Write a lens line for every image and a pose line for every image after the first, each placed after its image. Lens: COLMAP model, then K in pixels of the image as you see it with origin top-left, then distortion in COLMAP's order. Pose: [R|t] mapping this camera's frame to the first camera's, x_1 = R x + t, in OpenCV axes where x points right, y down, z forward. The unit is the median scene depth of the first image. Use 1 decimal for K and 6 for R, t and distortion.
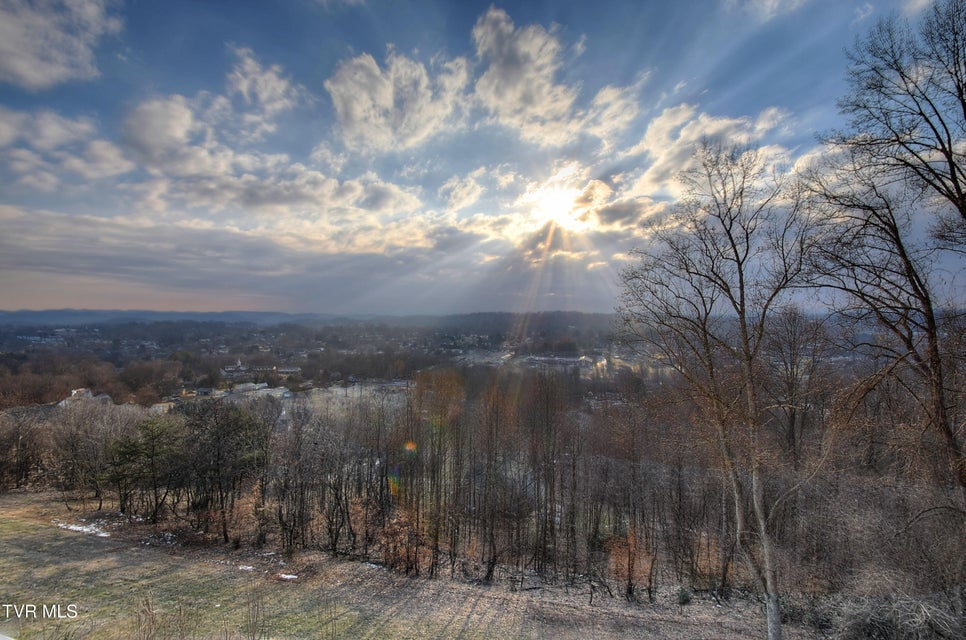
lens RADIAL K [[415.6, 0, 484.3], [0, 415.6, 320.1], [0, 0, 1]] dist [-0.019204, -0.000565]
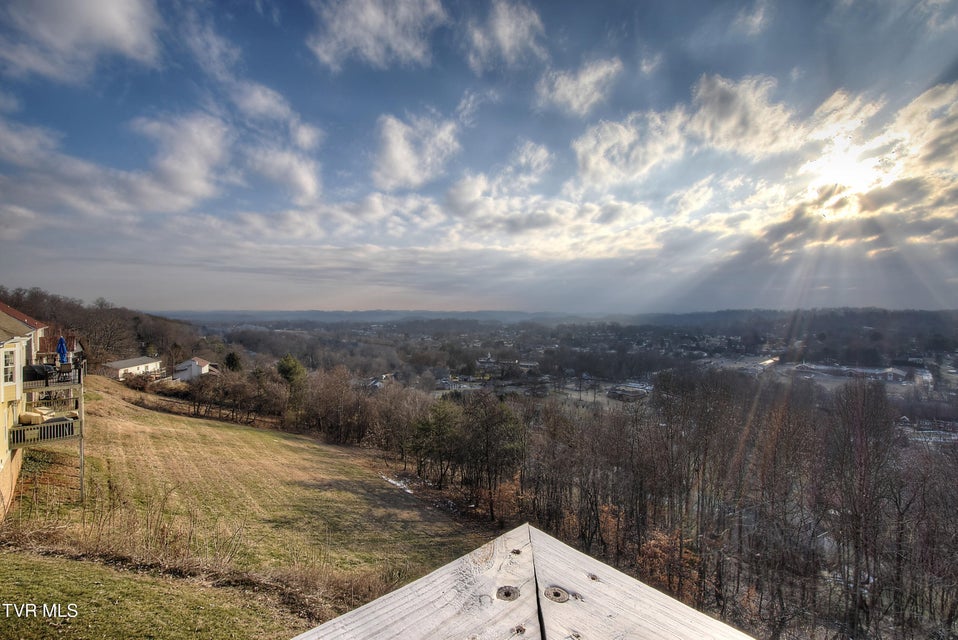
lens RADIAL K [[411.3, 0, 481.8], [0, 411.3, 288.3], [0, 0, 1]] dist [0.000771, -0.012482]
pose [[0.851571, -0.037168, -0.522919, 0.023125], [-0.001550, 0.997301, -0.073409, 0.001313], [0.524236, 0.063324, 0.849215, -0.115055]]
